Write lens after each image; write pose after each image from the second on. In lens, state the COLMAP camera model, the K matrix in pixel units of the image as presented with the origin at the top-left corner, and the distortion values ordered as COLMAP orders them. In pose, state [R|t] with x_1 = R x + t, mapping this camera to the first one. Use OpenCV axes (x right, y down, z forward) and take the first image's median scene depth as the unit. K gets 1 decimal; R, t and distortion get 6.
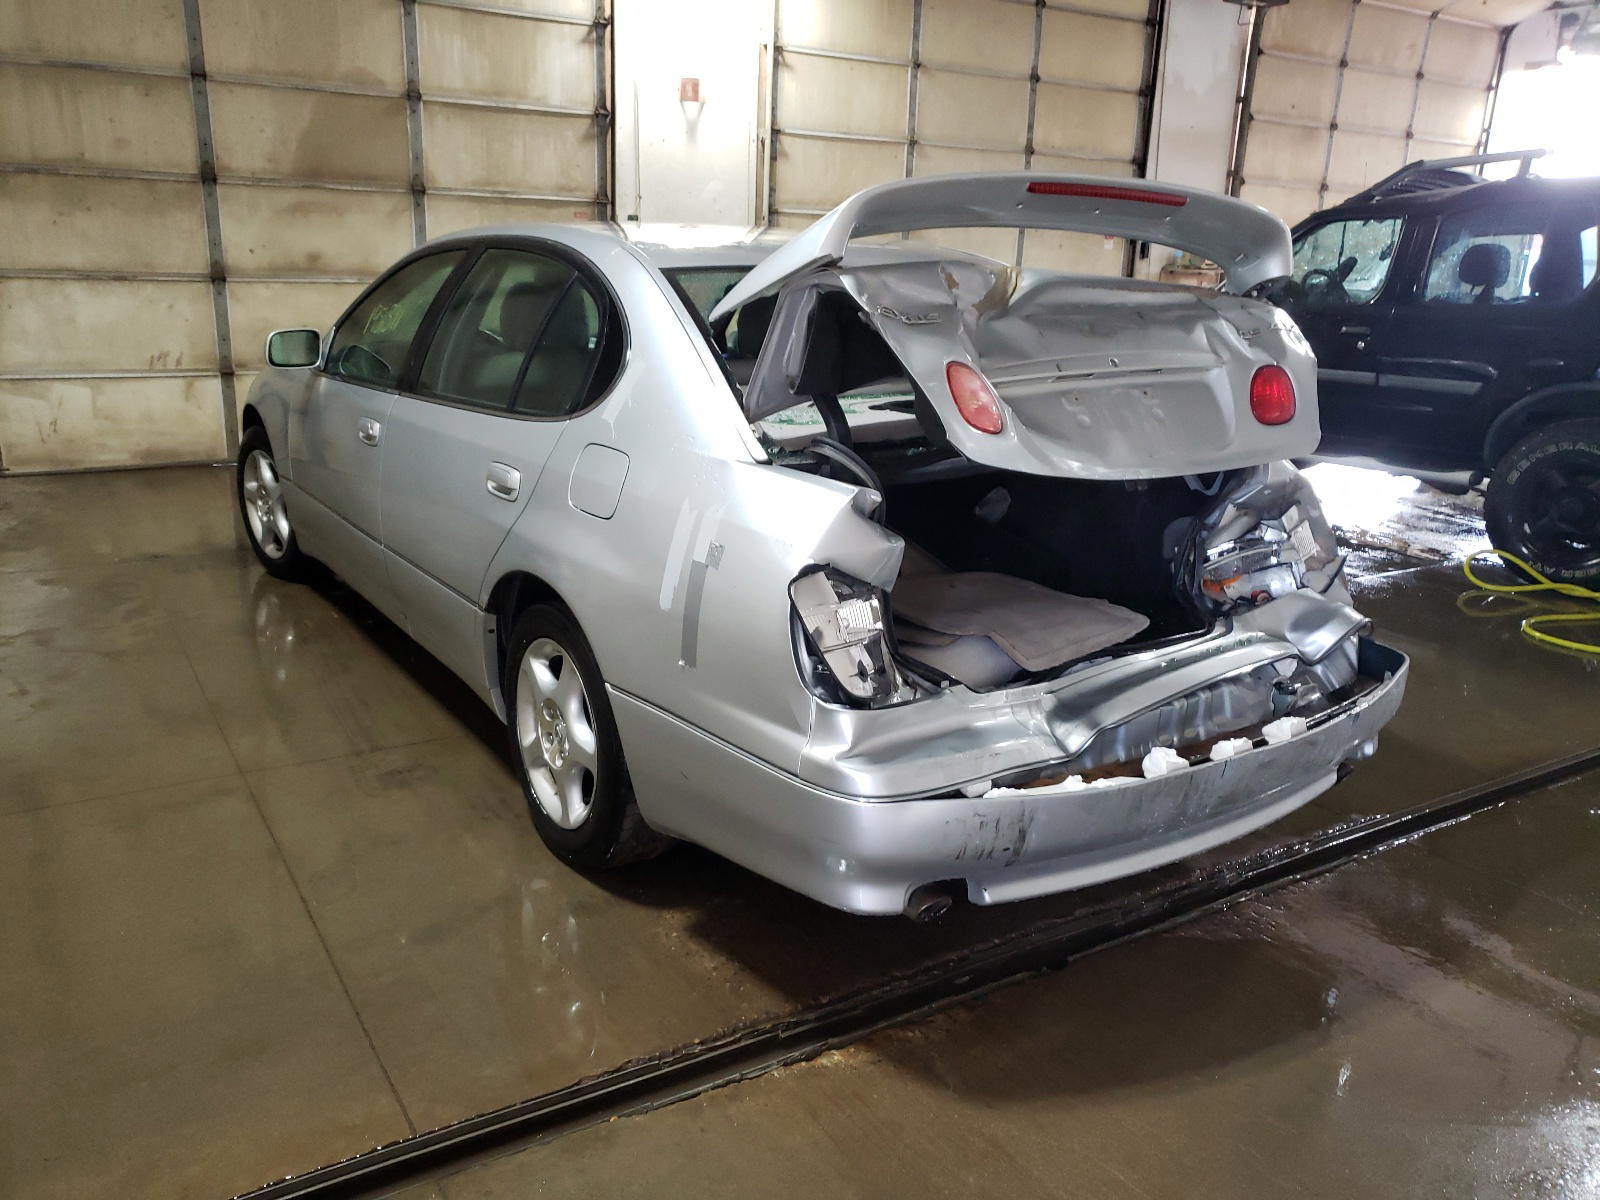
lens RADIAL K [[1236.7, 0, 766.7], [0, 1236.7, 602.9], [0, 0, 1]] dist [0.003244, 0.010899]
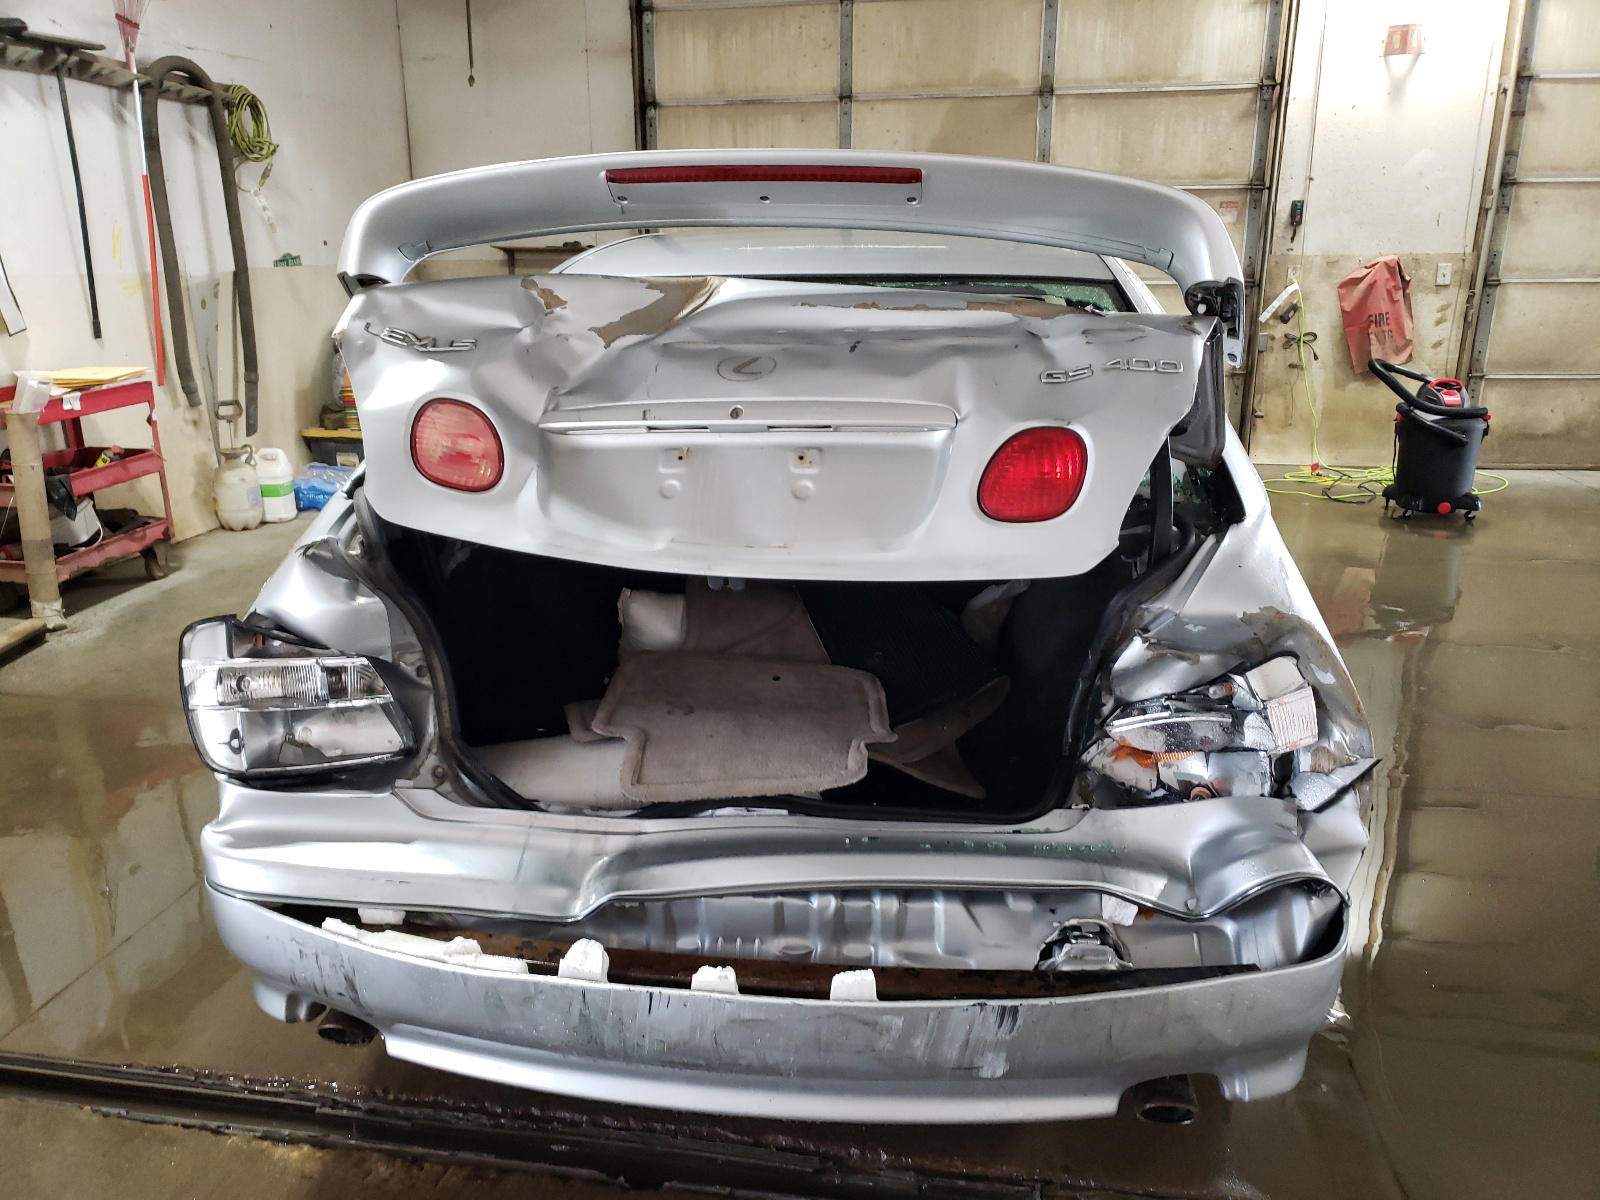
lens RADIAL K [[1236.7, 0, 766.7], [0, 1236.7, 602.9], [0, 0, 1]] dist [0.003244, 0.010899]
pose [[0.746762, 0.152317, -0.647415, 0.244661], [-0.149903, 0.986922, 0.059287, -0.040510], [0.647978, 0.052776, 0.759828, 0.147487]]
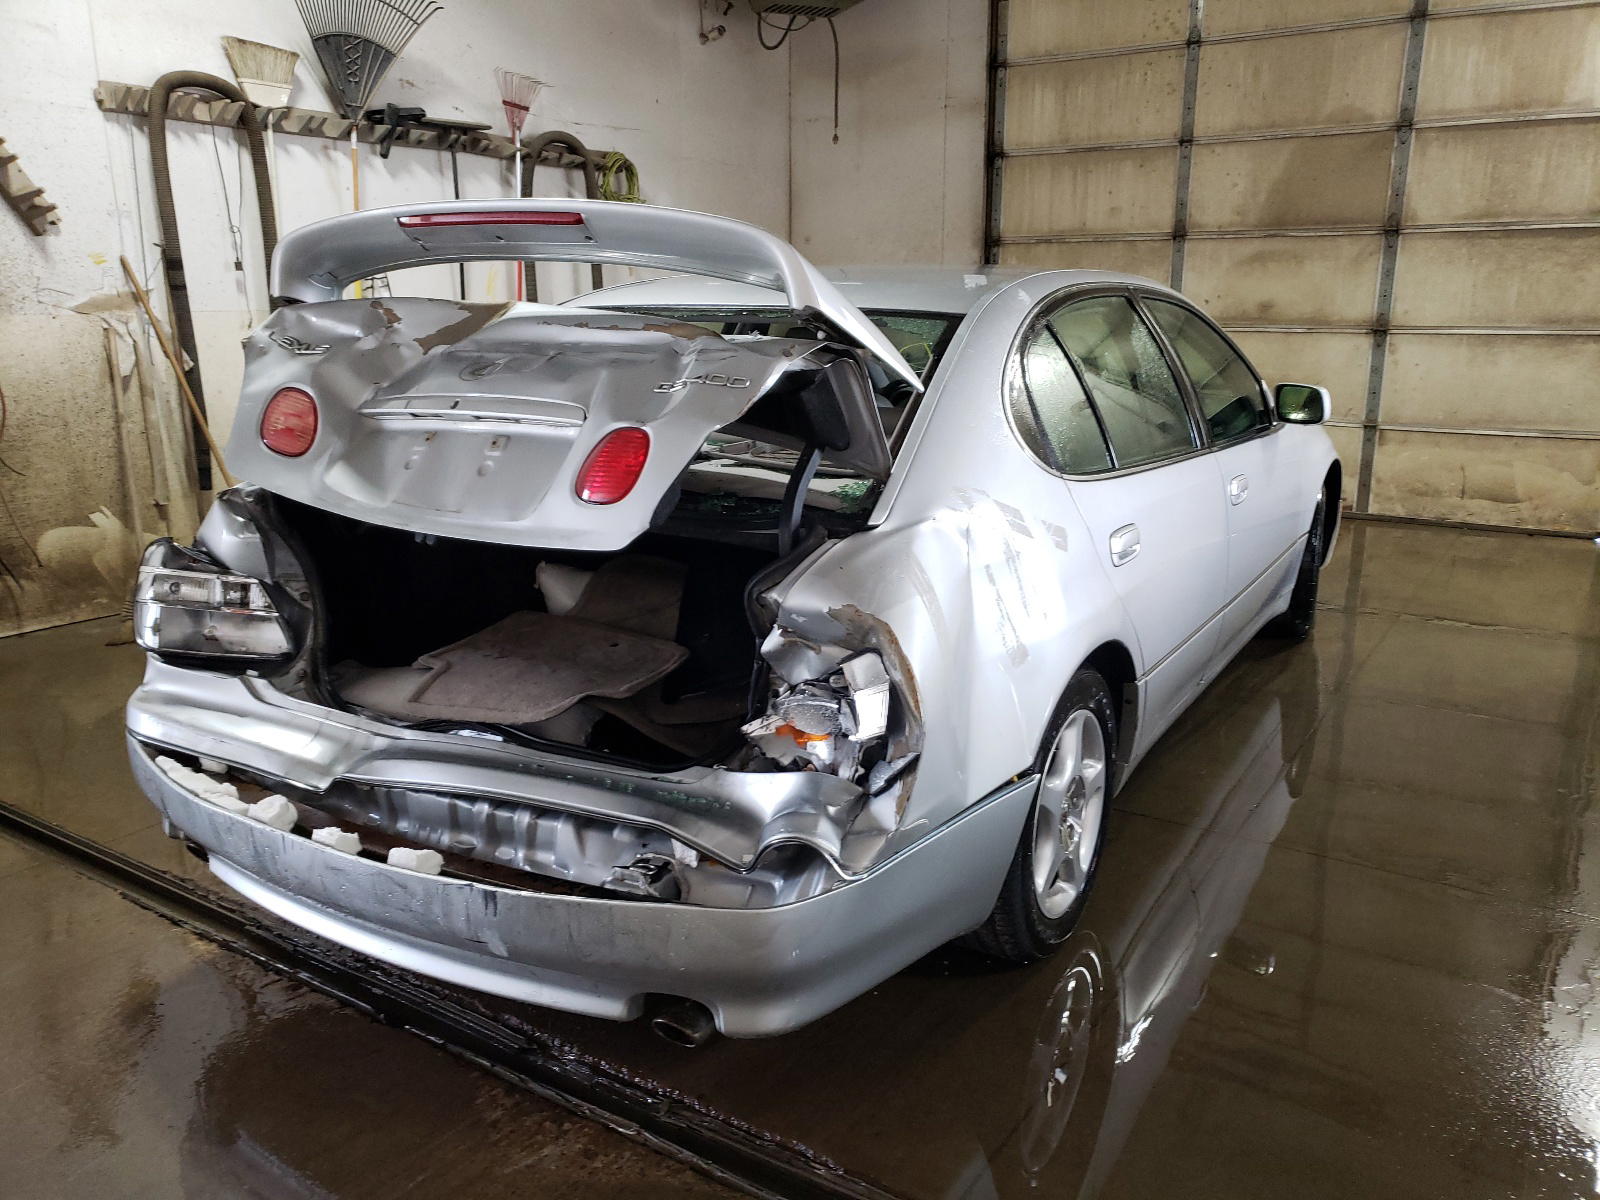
lens RADIAL K [[1224.4, 0, 794.3], [0, 1224.4, 601.7], [0, 0, 1]] dist [0.002176, 0.013658]
pose [[0.438354, 0.191363, -0.878194, 0.378814], [-0.227597, 0.968860, 0.097513, -0.062068], [0.869508, 0.157129, 0.468258, 0.256904]]
